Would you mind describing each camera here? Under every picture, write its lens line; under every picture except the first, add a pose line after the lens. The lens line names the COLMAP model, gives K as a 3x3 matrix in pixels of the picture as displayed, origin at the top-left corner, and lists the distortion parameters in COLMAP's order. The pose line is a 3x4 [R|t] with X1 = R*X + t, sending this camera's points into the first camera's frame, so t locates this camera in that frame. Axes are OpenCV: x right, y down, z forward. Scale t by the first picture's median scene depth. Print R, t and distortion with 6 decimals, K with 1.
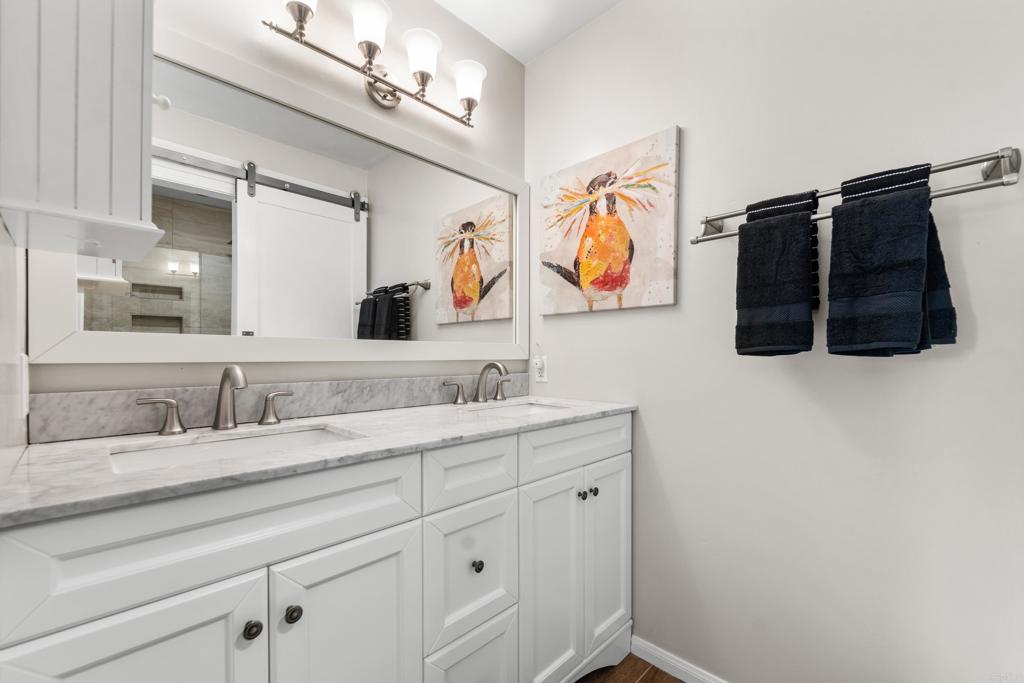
lens RADIAL K [[419.7, 0, 514.7], [0, 419.7, 352.8], [0, 0, 1]] dist [0.000225, 0.000018]
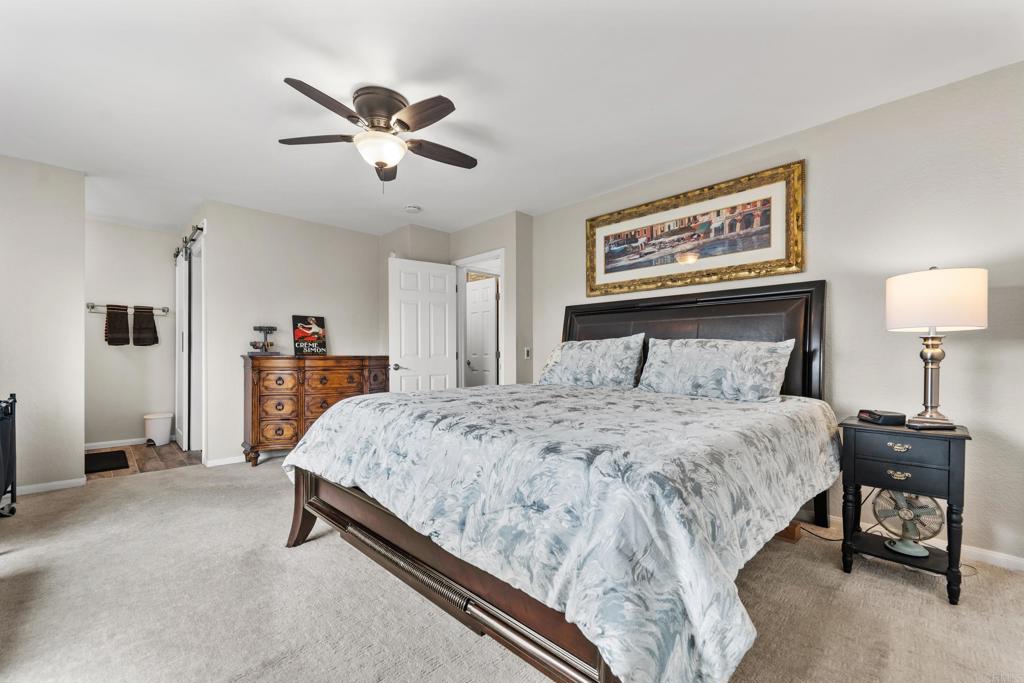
lens RADIAL K [[419.7, 0, 514.7], [0, 419.7, 352.8], [0, 0, 1]] dist [0.000225, 0.000018]
pose [[-0.000455, -0.005391, 0.999985, -3.654931], [-0.008903, 0.999946, 0.005386, 0.021509], [-0.999960, -0.008901, -0.000503, -3.012123]]
